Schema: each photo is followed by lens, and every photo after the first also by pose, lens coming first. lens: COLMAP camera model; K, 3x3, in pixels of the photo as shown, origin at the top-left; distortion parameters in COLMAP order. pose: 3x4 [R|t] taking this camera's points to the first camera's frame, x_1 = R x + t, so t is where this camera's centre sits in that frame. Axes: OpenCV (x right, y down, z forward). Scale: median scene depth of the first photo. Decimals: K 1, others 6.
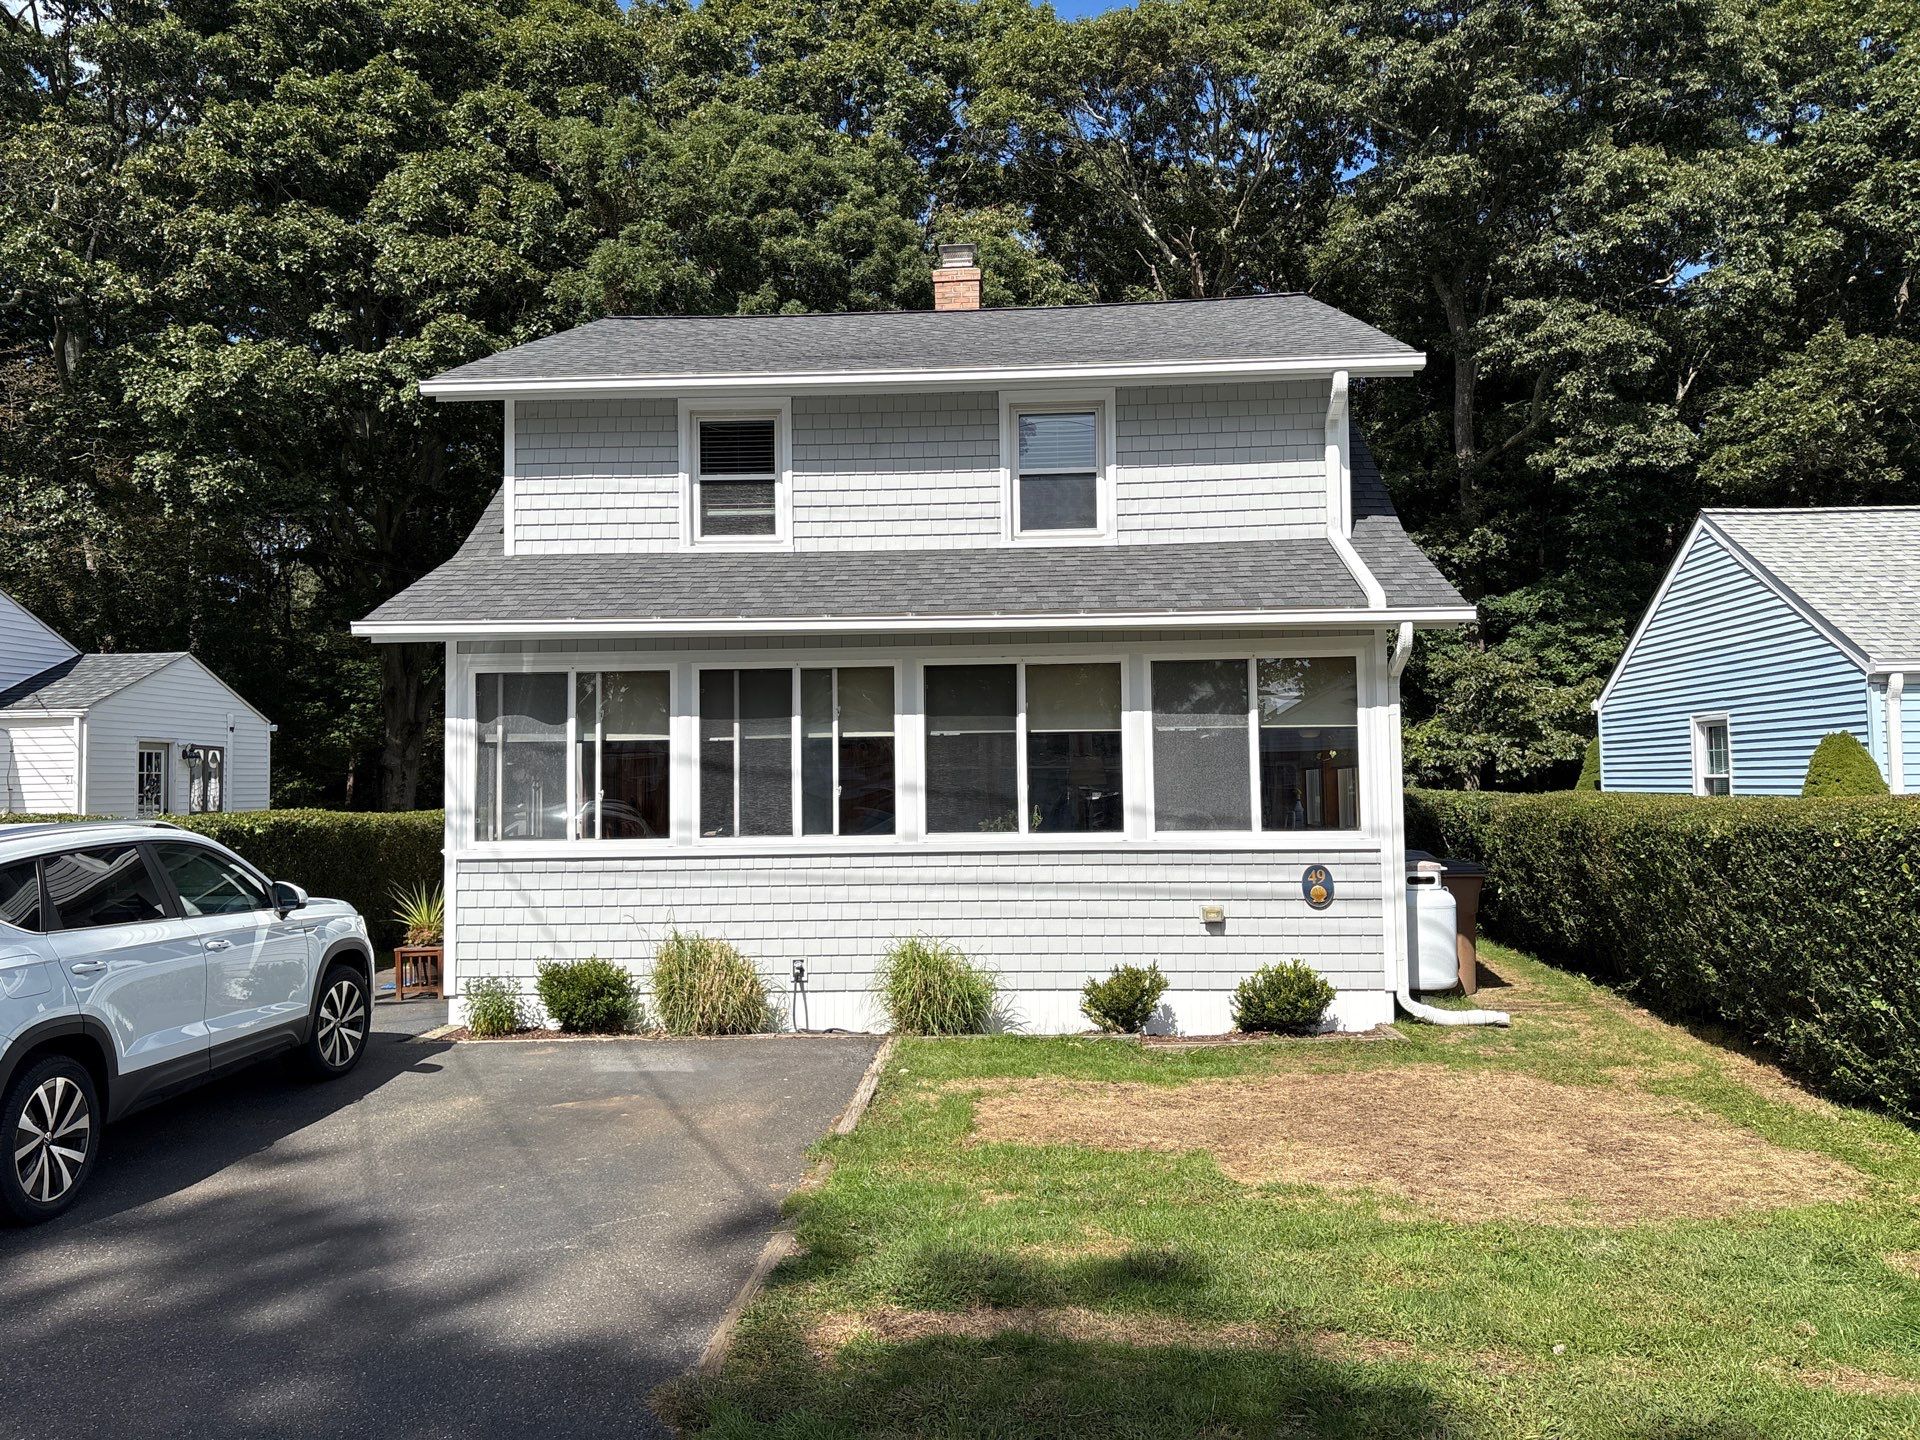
lens RADIAL K [[1448.2, 0, 981.4], [0, 1448.2, 713.0], [0, 0, 1]] dist [0.074483, -0.084197]
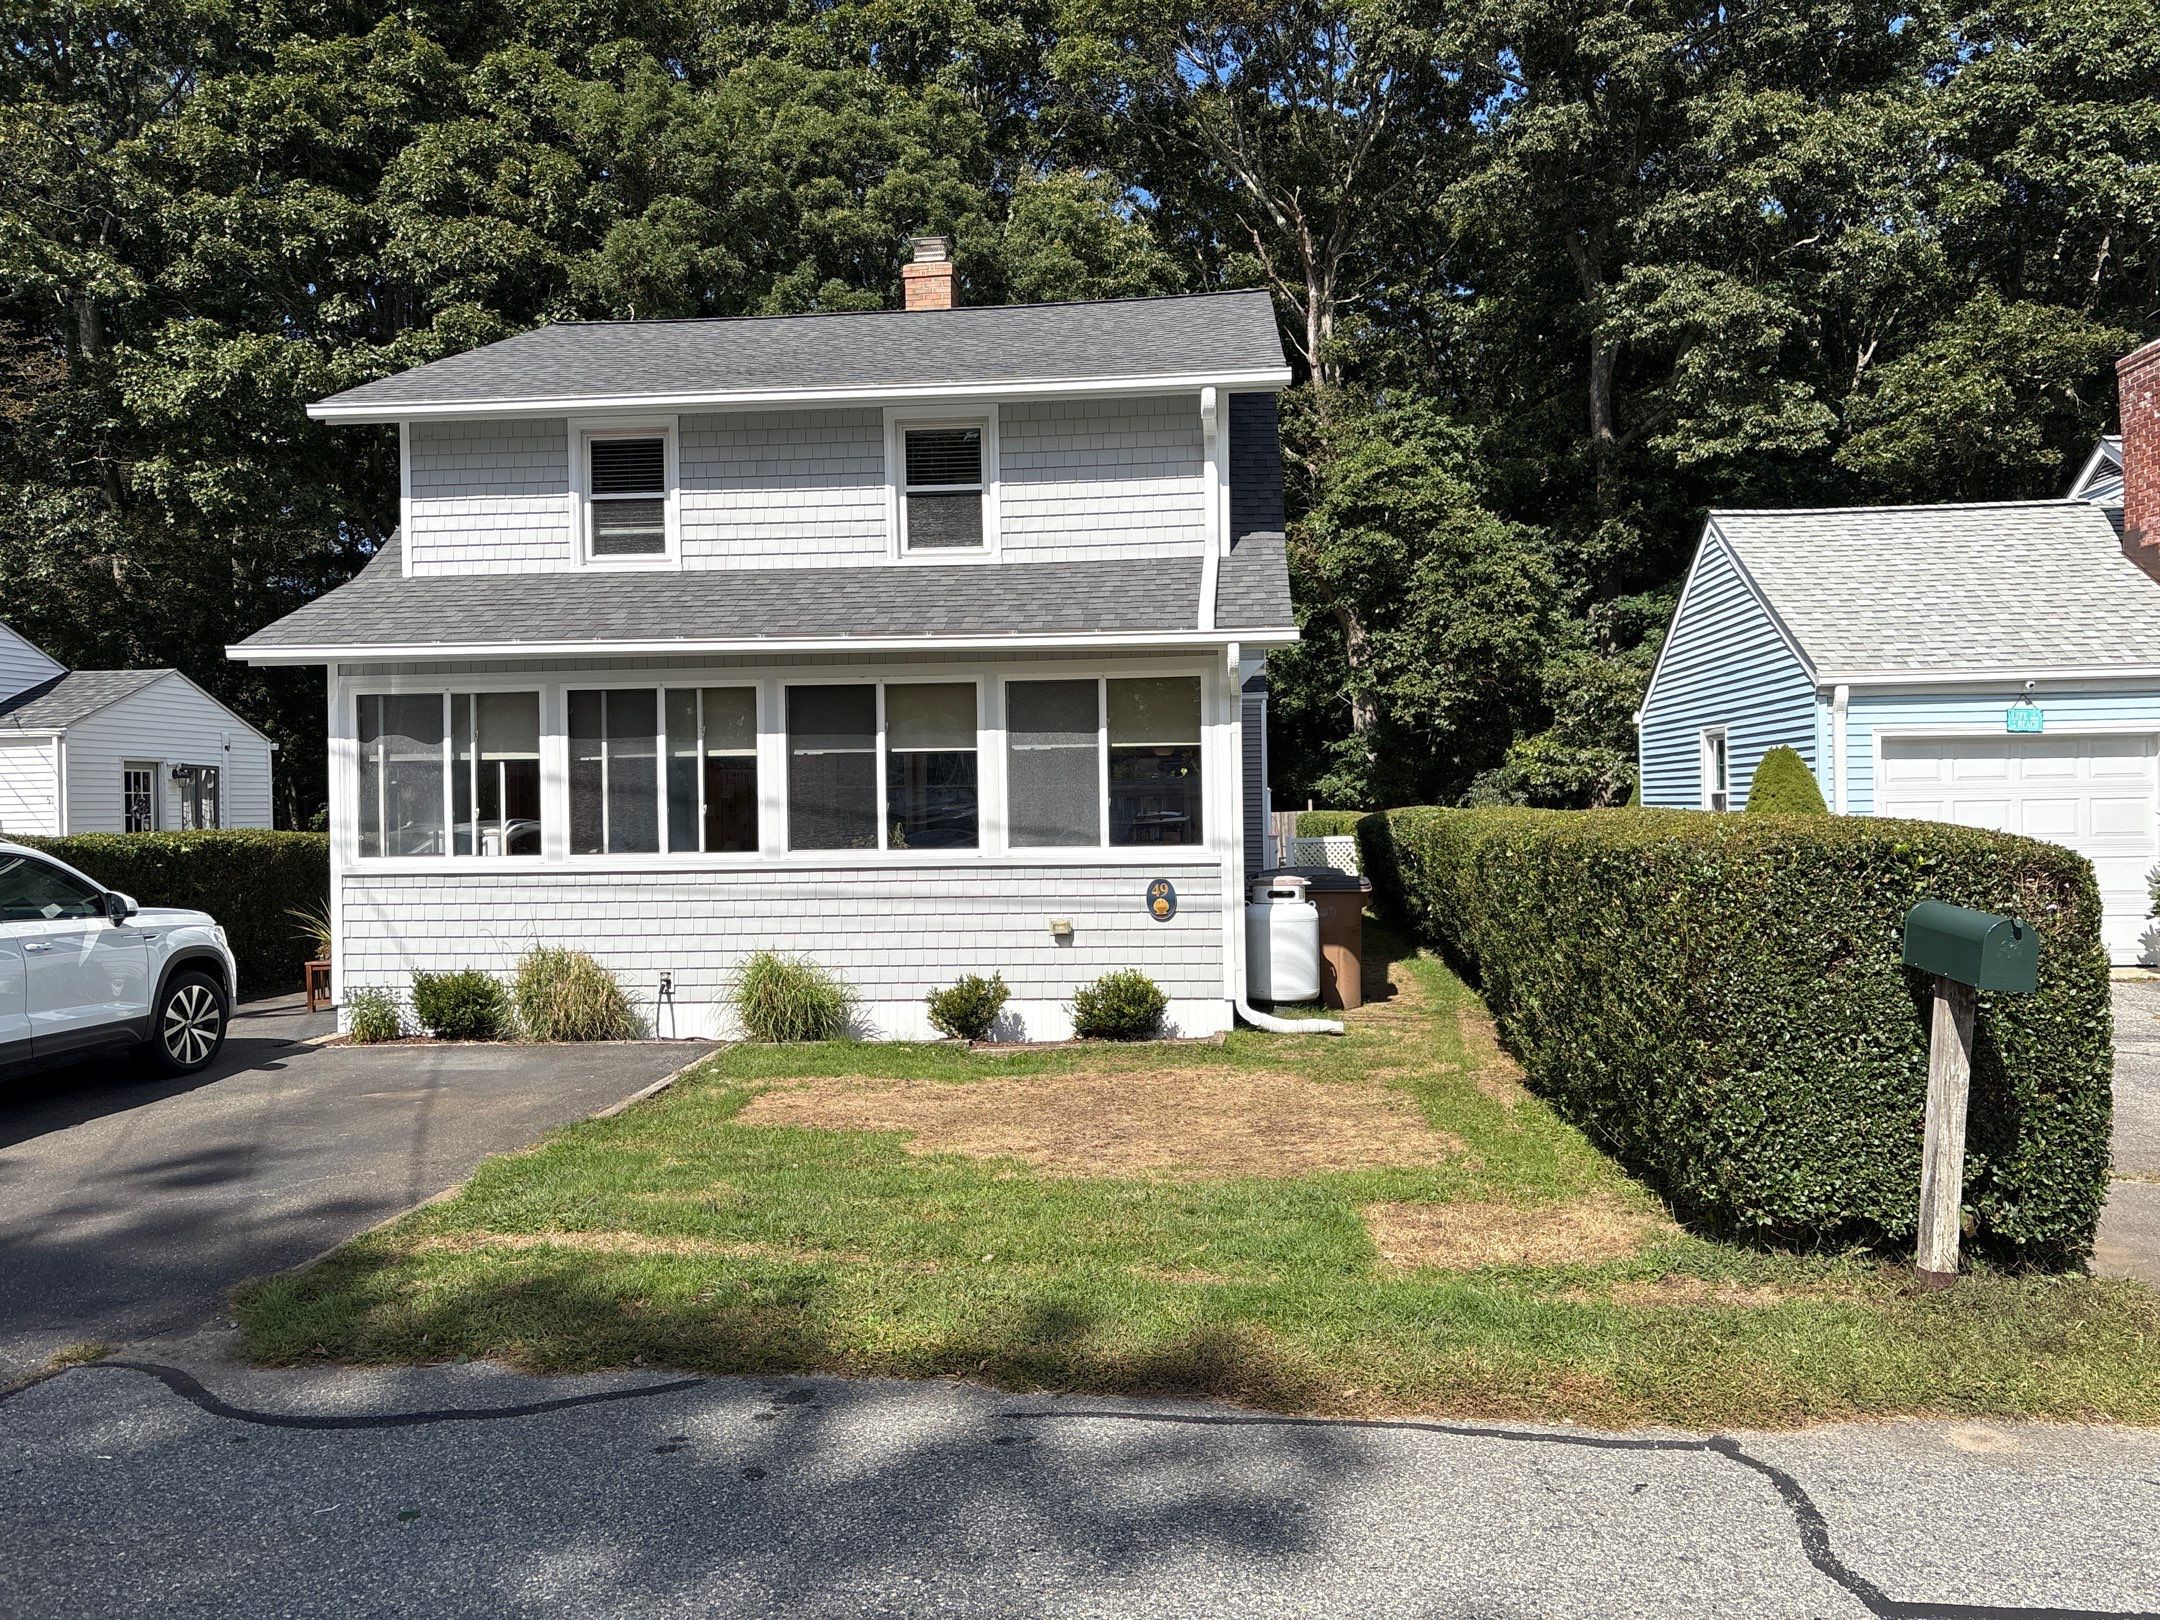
lens RADIAL K [[1625.8, 0, 1097.4], [0, 1625.8, 819.0], [0, 0, 1]] dist [0.074201, -0.076161]
pose [[0.999187, -0.002183, -0.040245, 0.200134], [0.004474, 0.998367, 0.056945, -0.003156], [0.040055, -0.057079, 0.997566, -0.124802]]
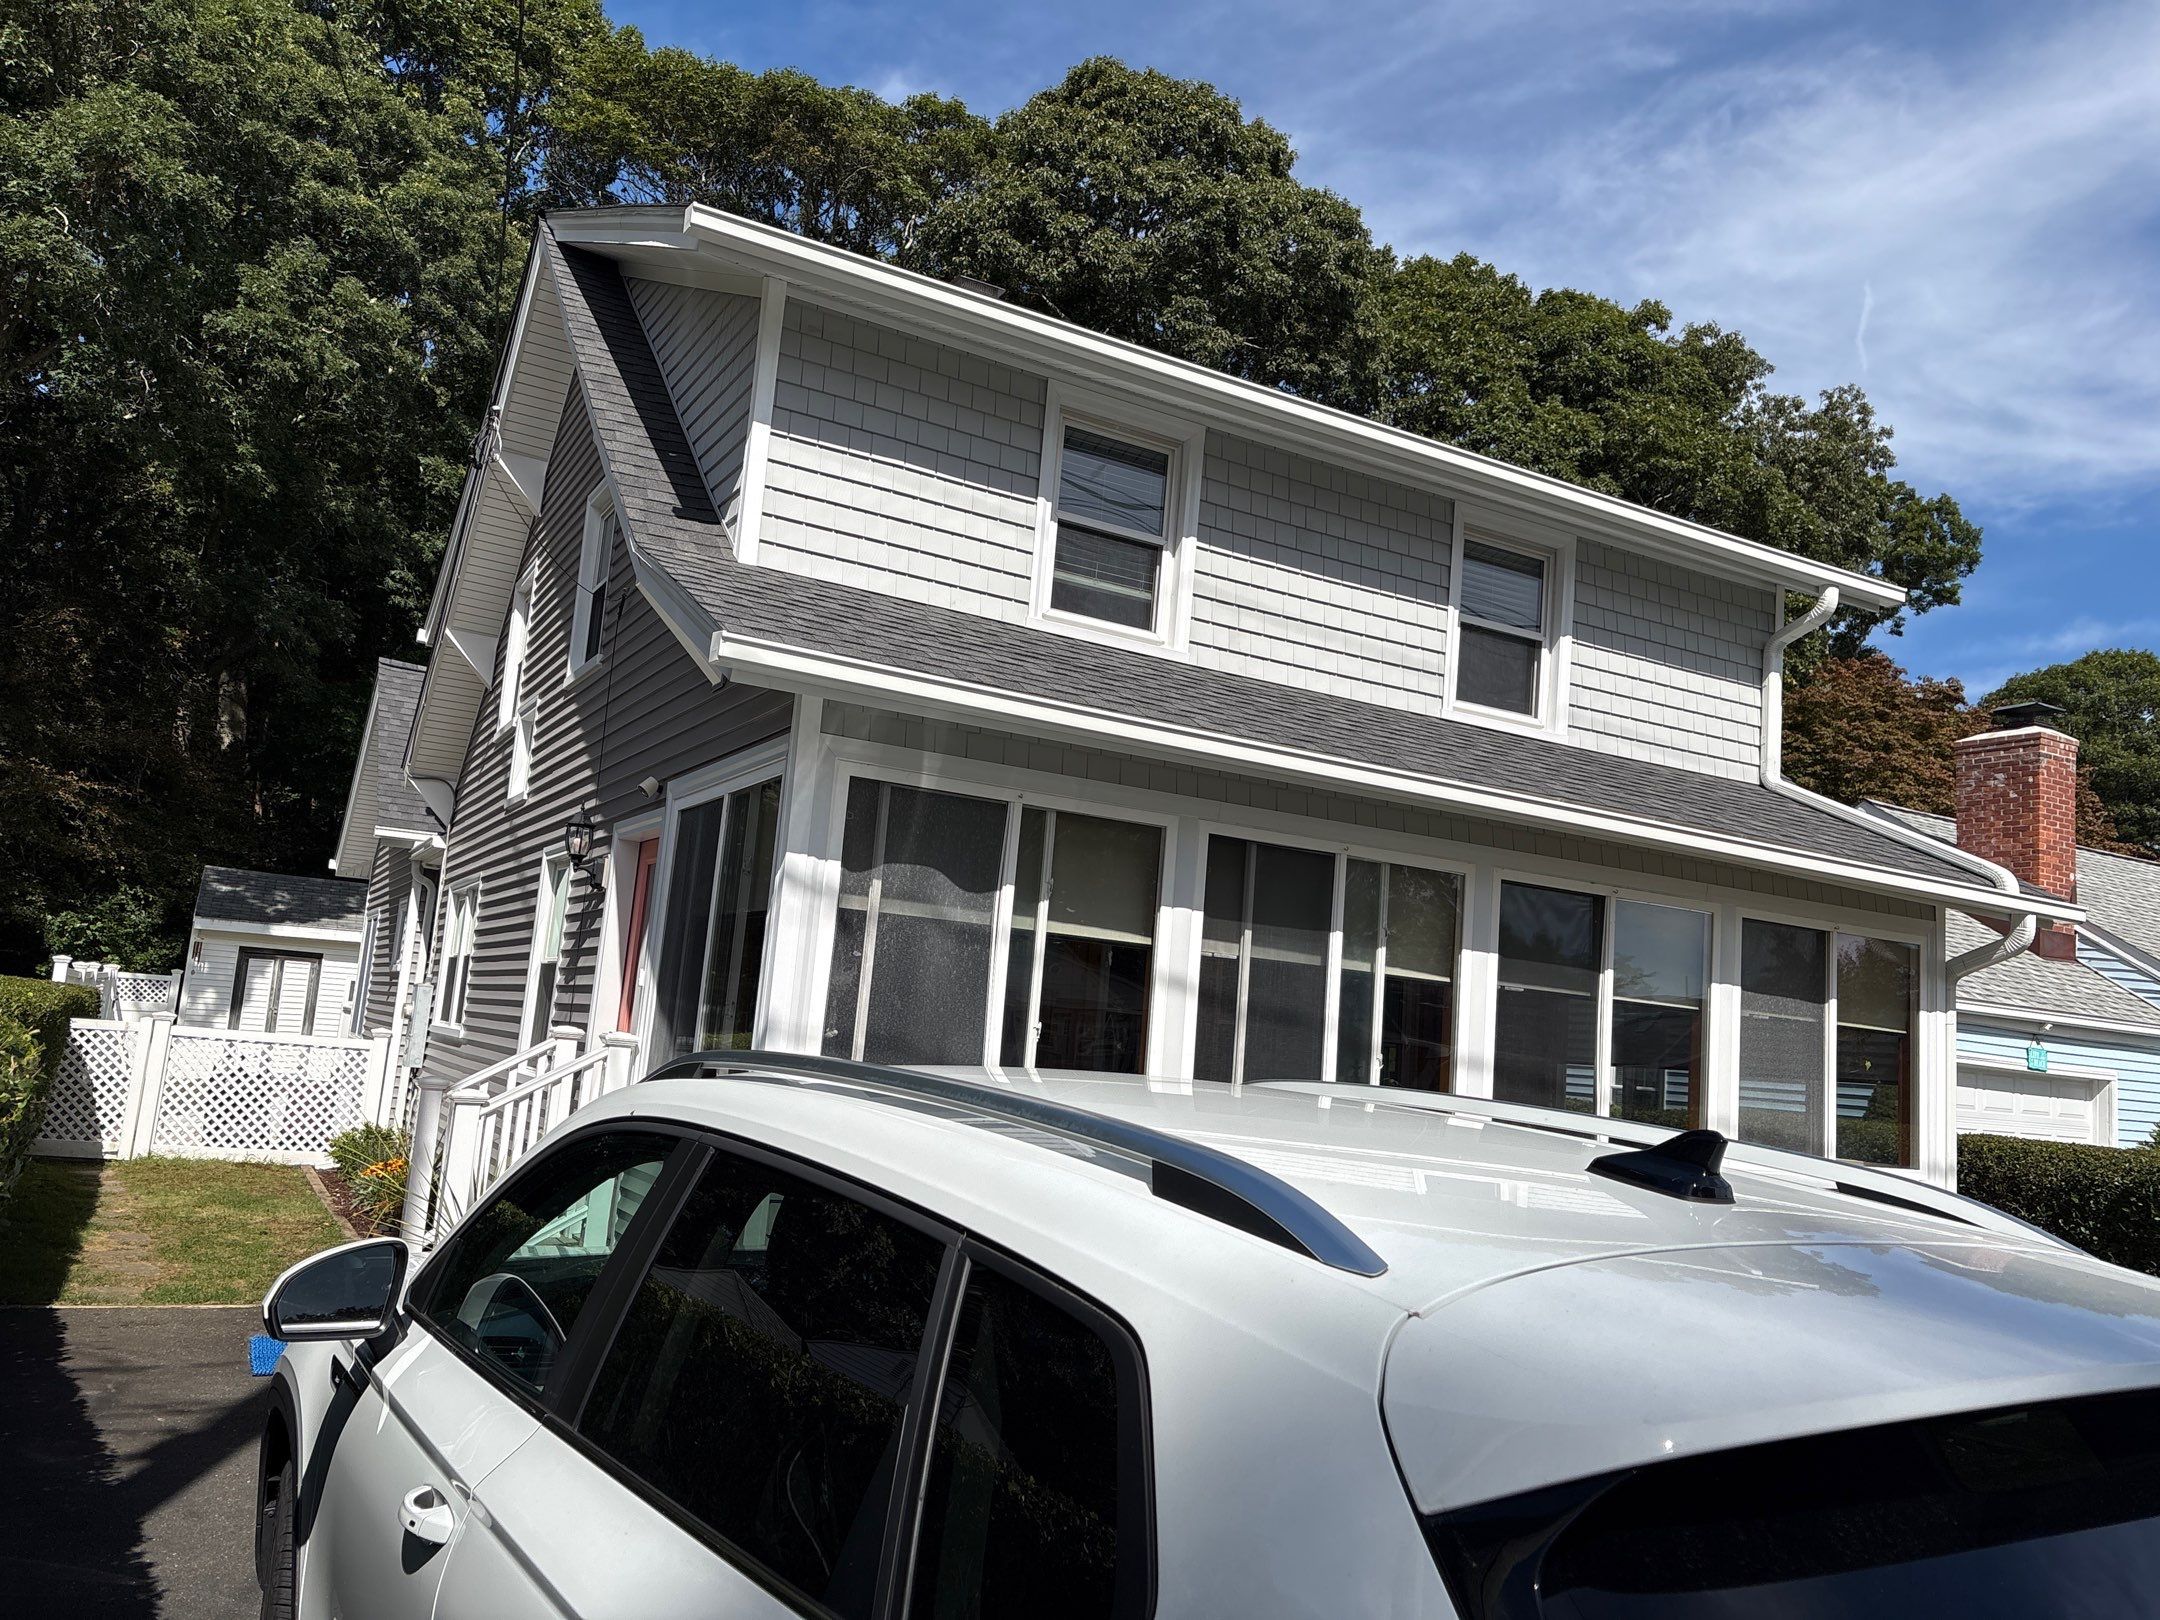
lens RADIAL K [[1625.8, 0, 1097.4], [0, 1625.8, 819.0], [0, 0, 1]] dist [0.074201, -0.076161]
pose [[0.851682, 0.155527, 0.500449, -0.502690], [-0.119972, 0.987451, -0.102702, 0.033540], [-0.510142, 0.027430, 0.859653, 0.404249]]
